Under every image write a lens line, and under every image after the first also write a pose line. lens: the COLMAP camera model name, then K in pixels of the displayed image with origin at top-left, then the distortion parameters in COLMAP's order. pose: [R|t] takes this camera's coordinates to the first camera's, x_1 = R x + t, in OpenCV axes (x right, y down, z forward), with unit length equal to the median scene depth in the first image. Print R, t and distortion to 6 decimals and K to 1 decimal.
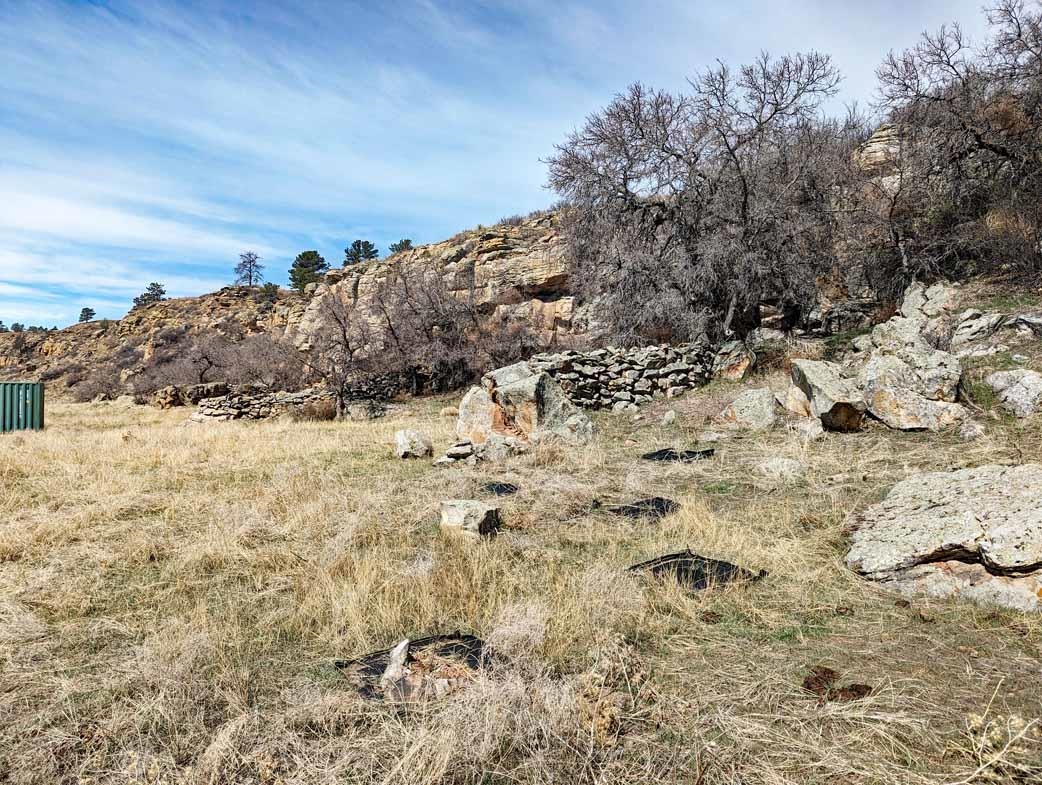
lens RADIAL K [[735.8, 0, 527.4], [0, 735.8, 389.0], [0, 0, 1]] dist [0.025056, -0.015359]
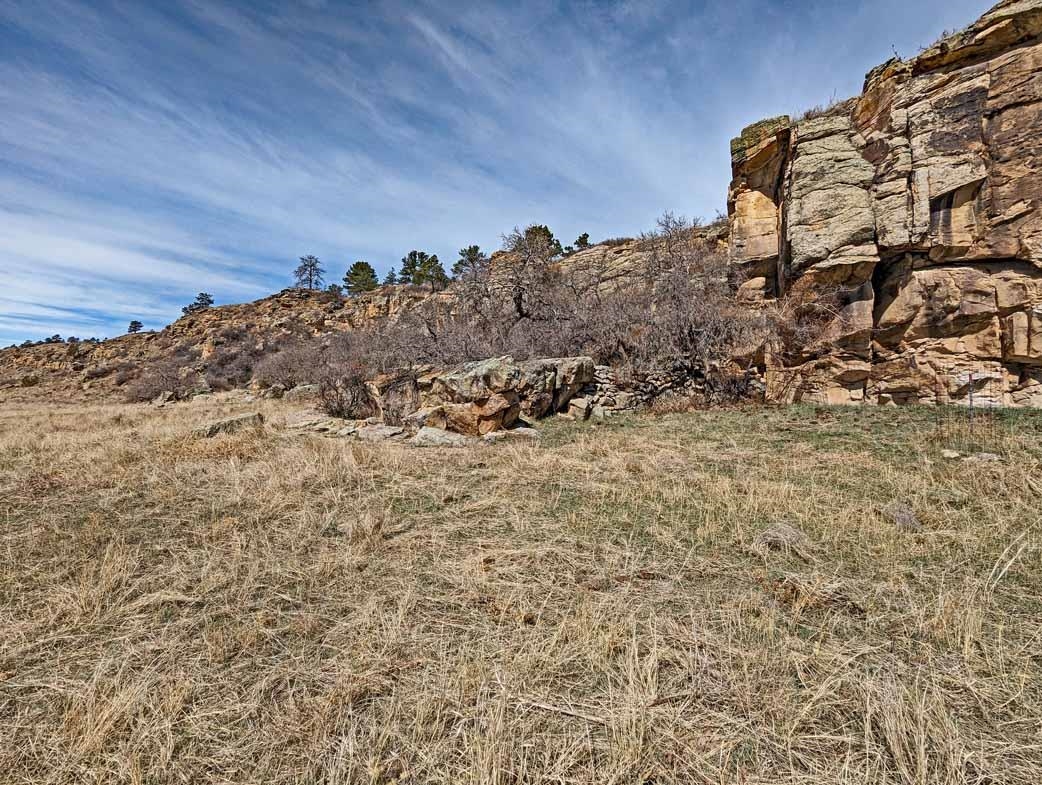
lens RADIAL K [[491.3, 0, 522.2], [0, 491.3, 392.8], [0, 0, 1]] dist [-0.001113, 0.000278]
pose [[0.990924, 0.005521, 0.134313, -0.173752], [-0.005665, 0.999984, 0.000689, 0.003096], [-0.134307, -0.001443, 0.990939, 0.280267]]
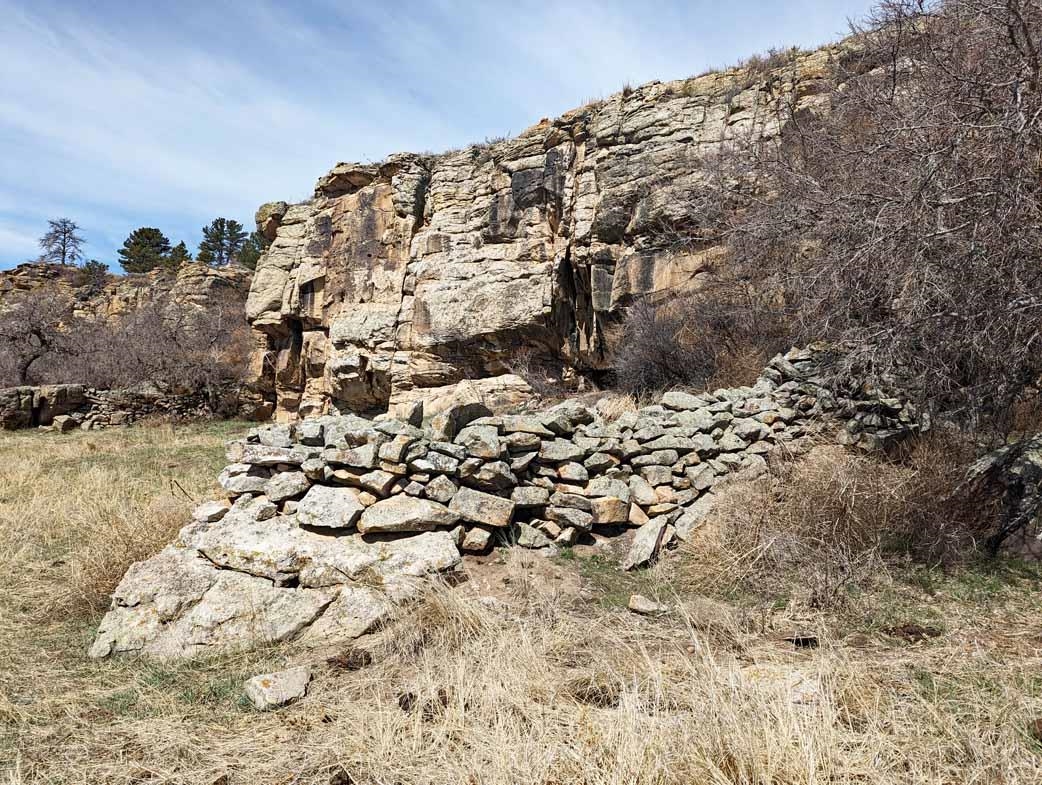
lens RADIAL K [[735.8, 0, 543.1], [0, 735.8, 384.0], [0, 0, 1]] dist [0.025056, -0.015359]
pose [[0.969388, 0.034696, 0.243072, -0.085146], [-0.024428, 0.998682, -0.045132, 0.001873], [-0.244317, 0.037813, 0.968958, 0.165638]]
